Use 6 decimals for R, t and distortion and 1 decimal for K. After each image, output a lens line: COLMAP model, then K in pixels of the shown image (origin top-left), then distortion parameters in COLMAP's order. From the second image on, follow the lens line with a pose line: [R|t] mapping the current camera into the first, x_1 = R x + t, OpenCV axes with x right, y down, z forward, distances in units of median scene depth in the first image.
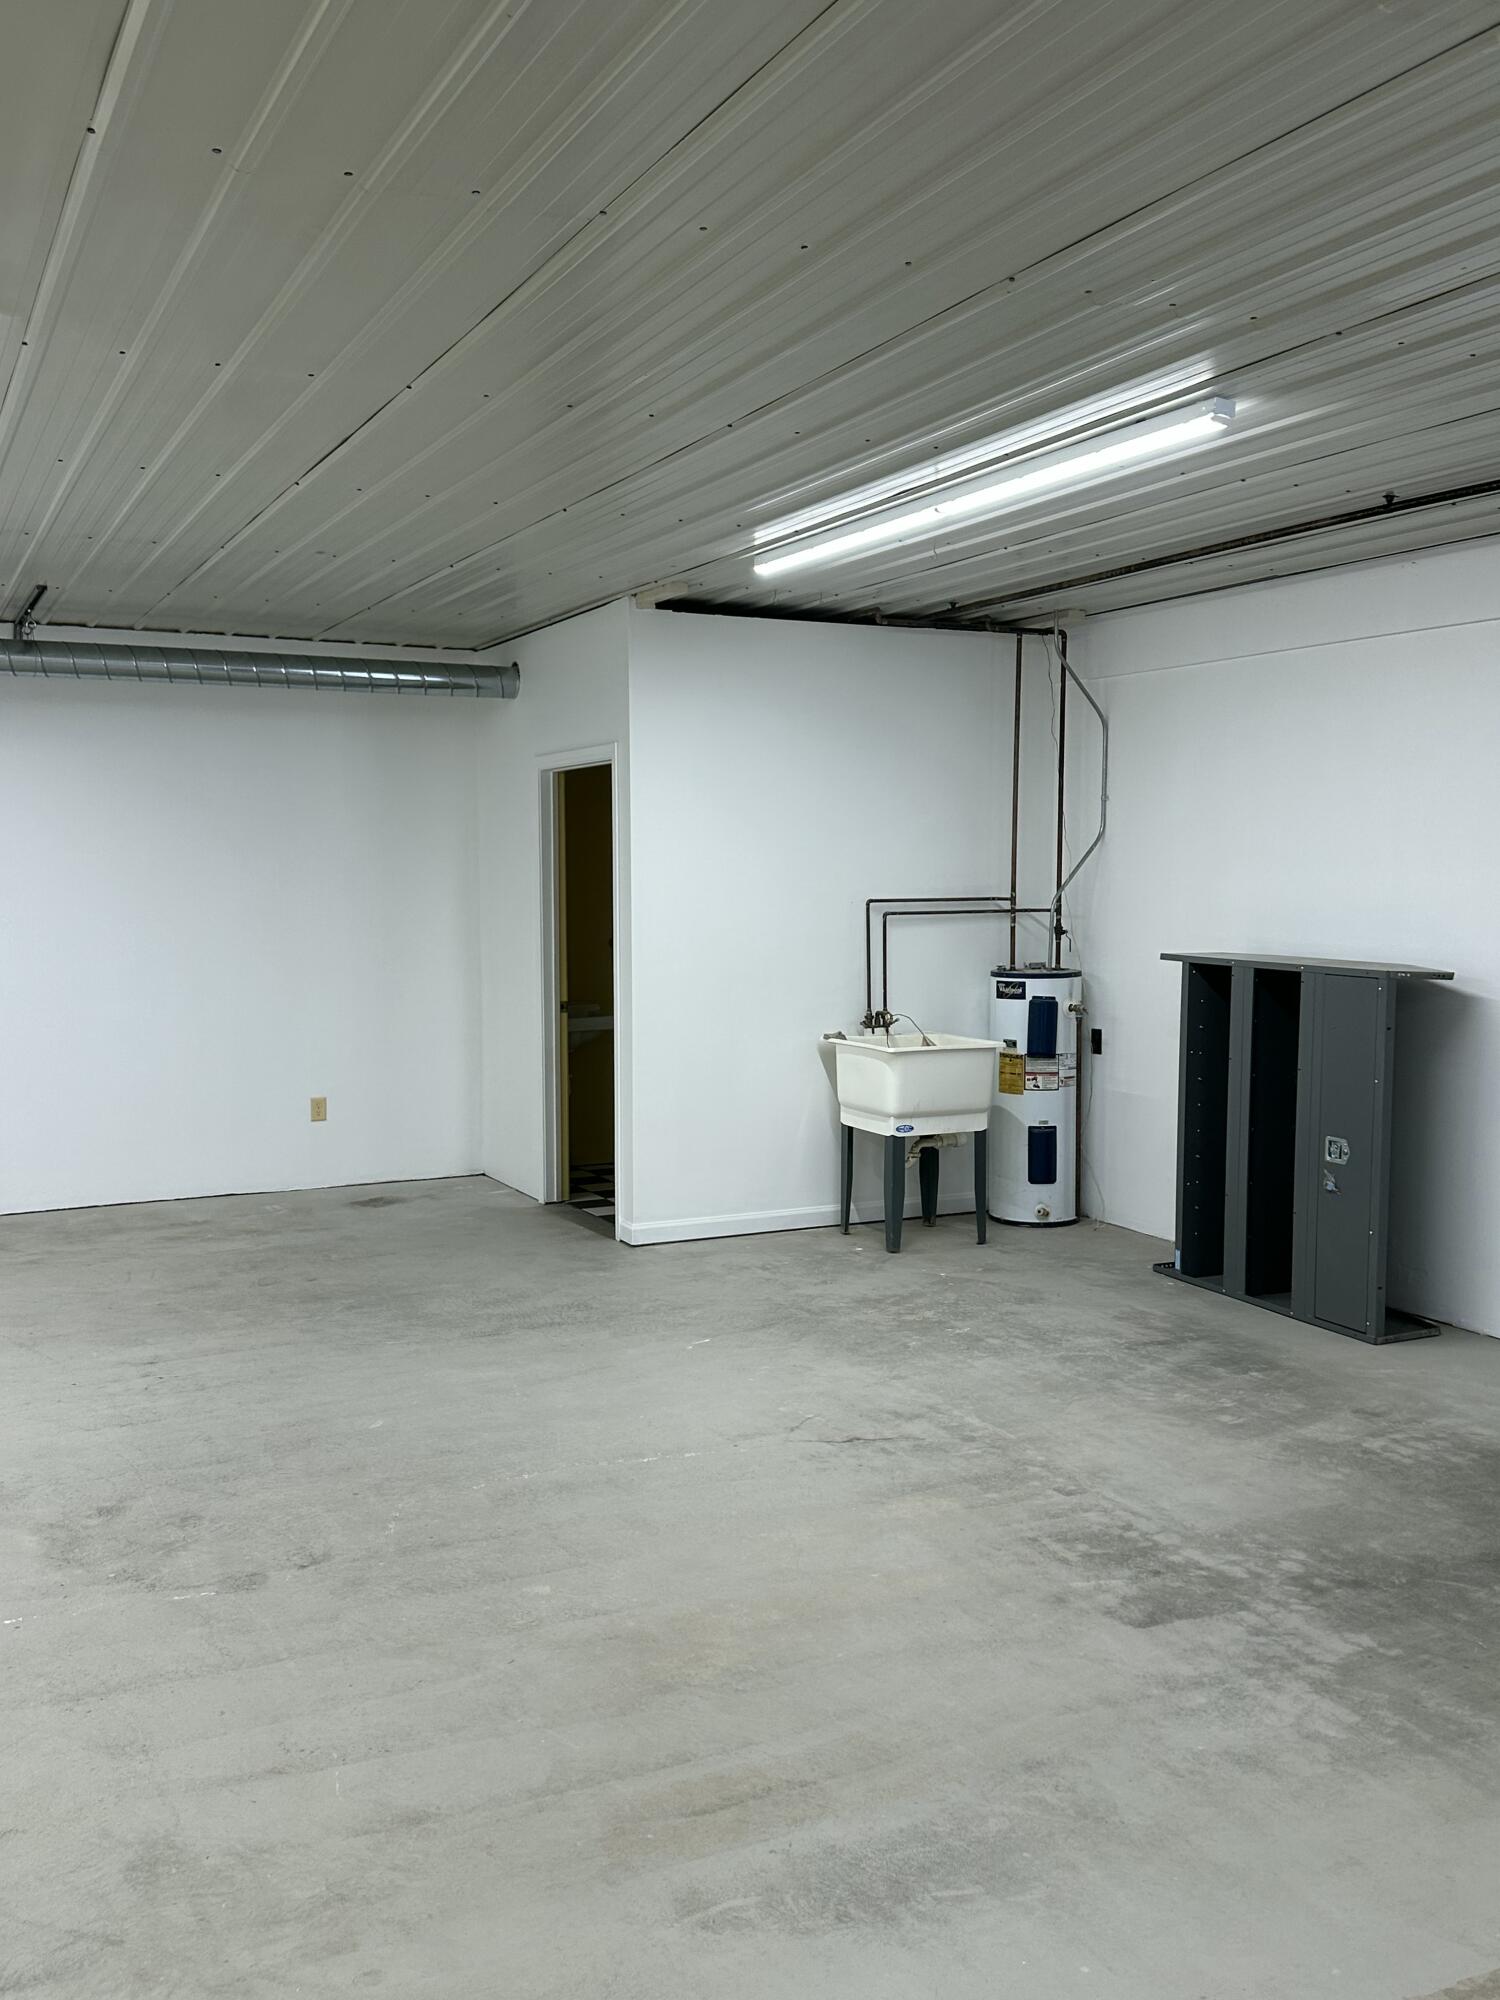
lens RADIAL K [[1792.8, 0, 748.9], [0, 1792.8, 1011.7], [0, 0, 1]] dist [0.109556, -0.003038]
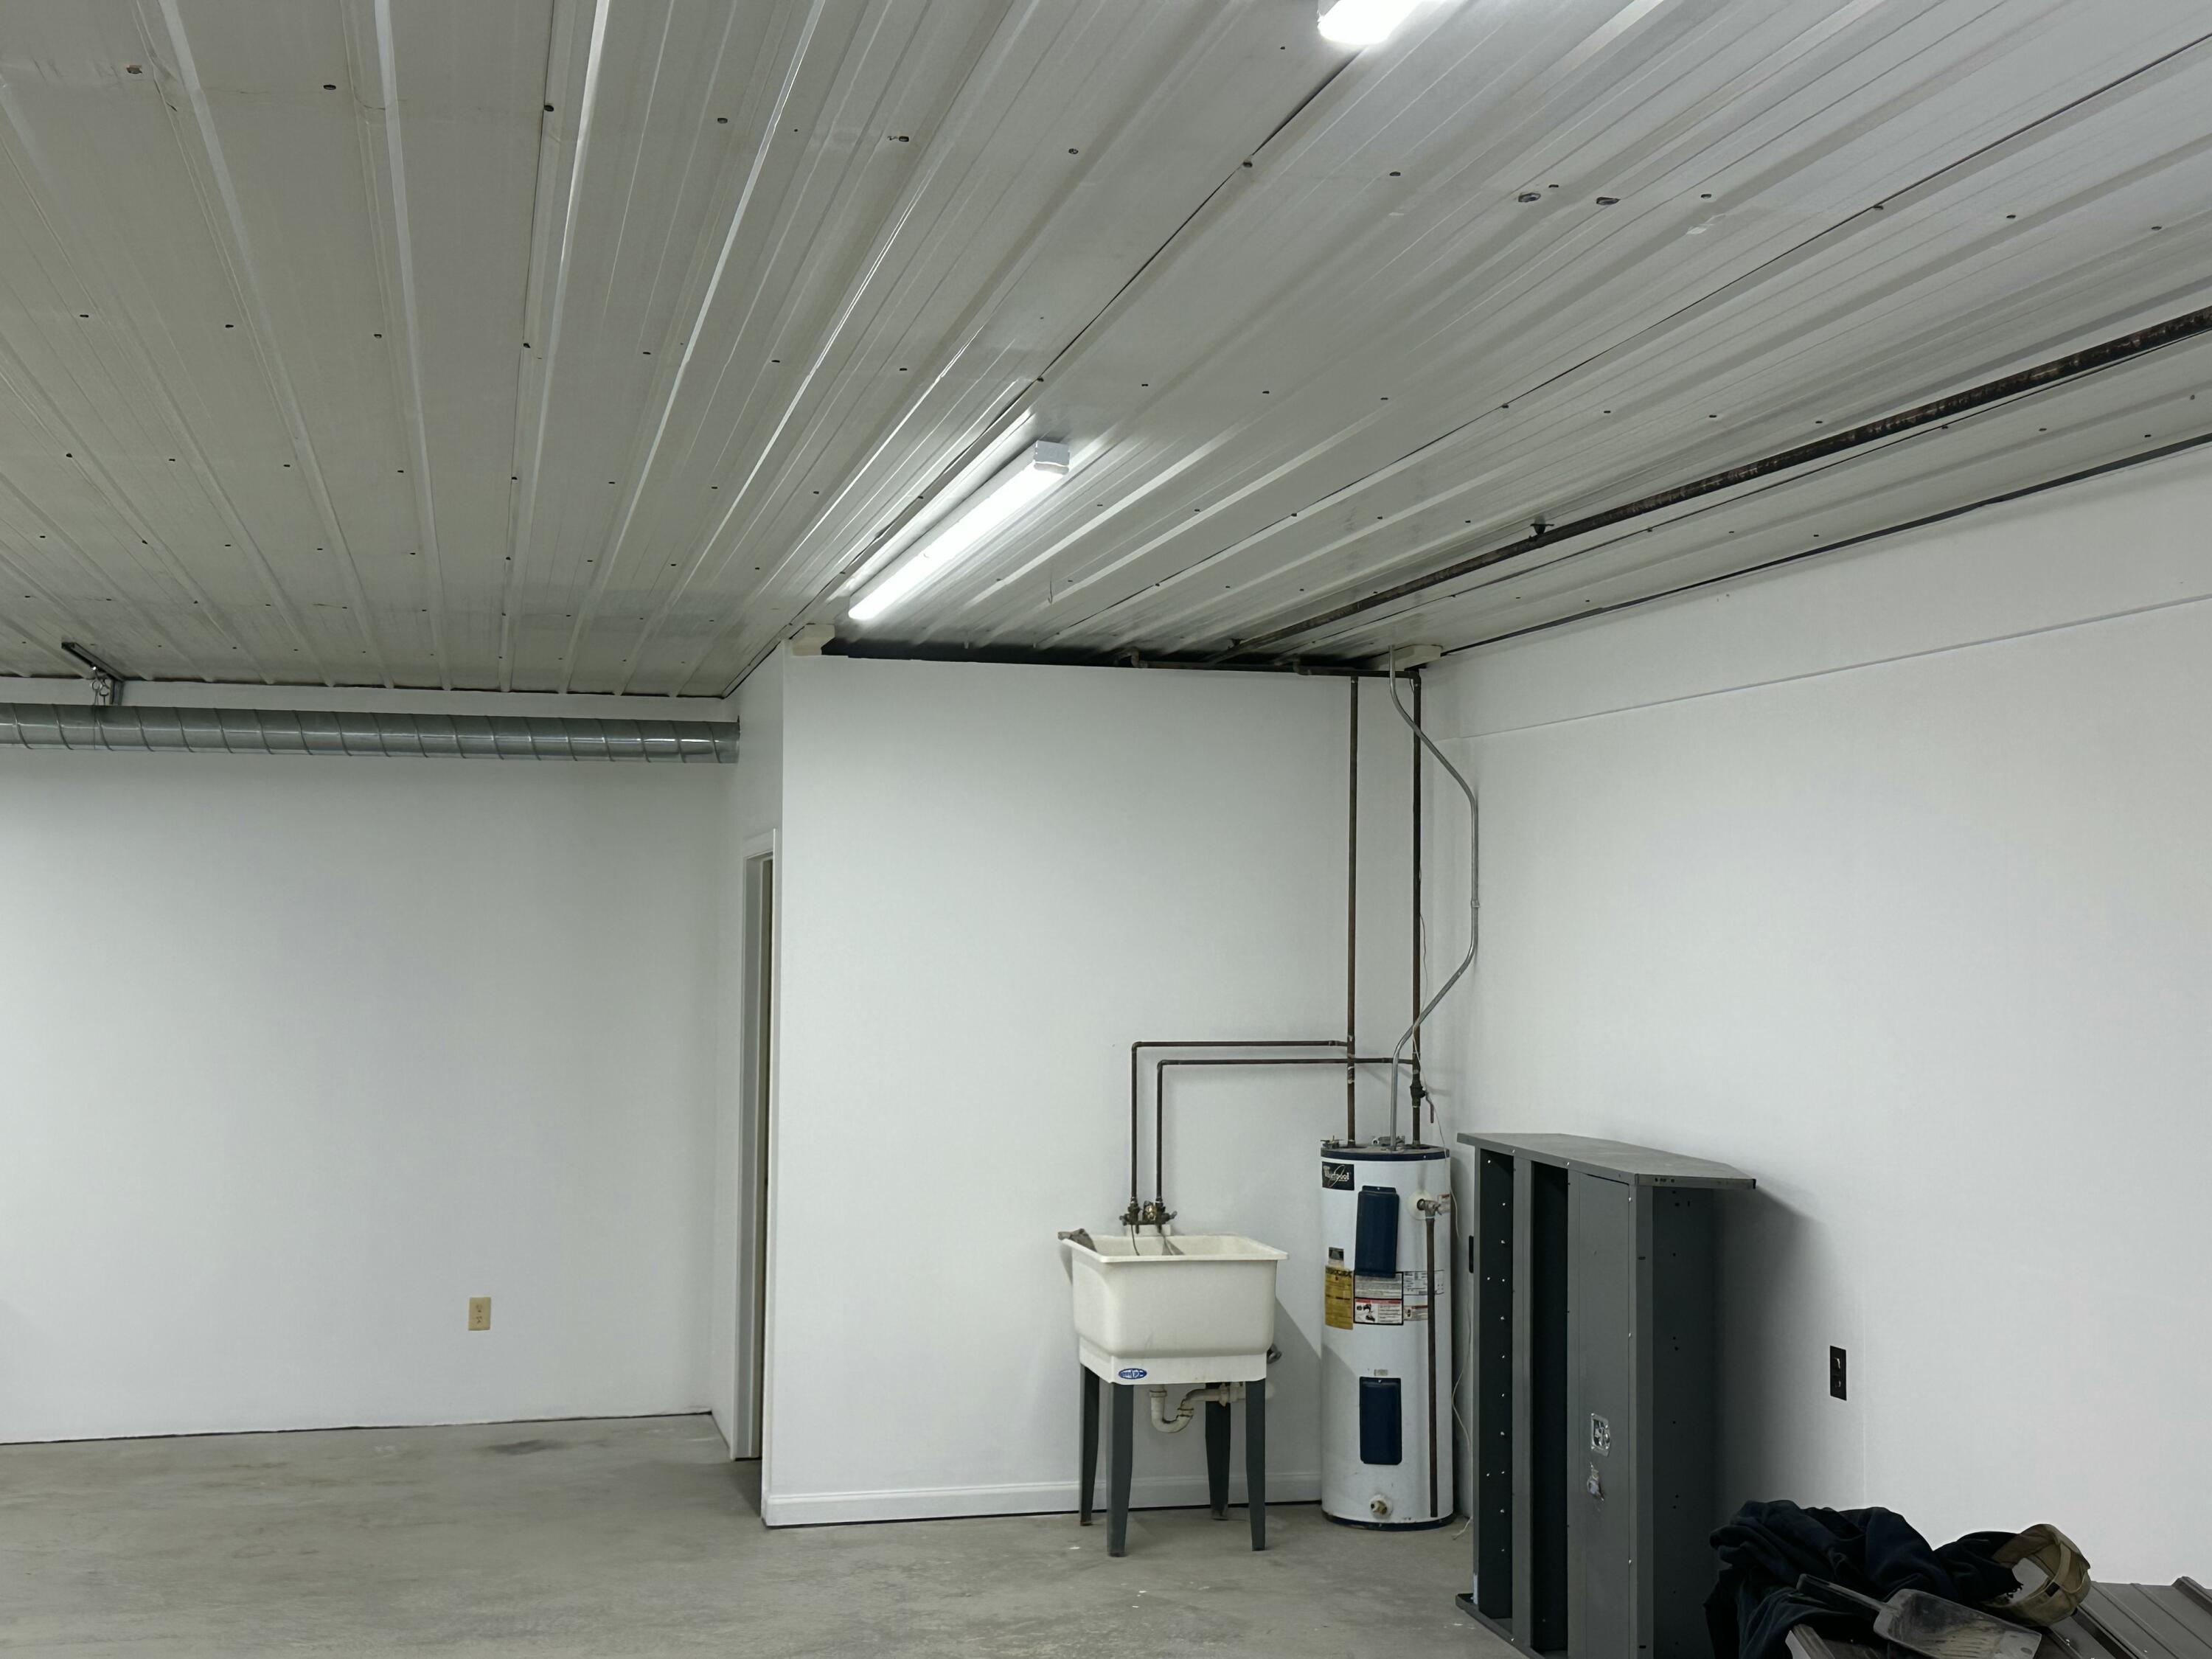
lens RADIAL K [[2665.6, 0, 1108.3], [0, 2665.6, 823.5], [0, 0, 1]] dist [0.106313, 0.000000]
pose [[0.977603, -0.001531, -0.210450, 0.278004], [-0.024909, 0.992103, -0.122929, -0.018071], [0.208976, 0.125418, 0.969845, -0.042480]]
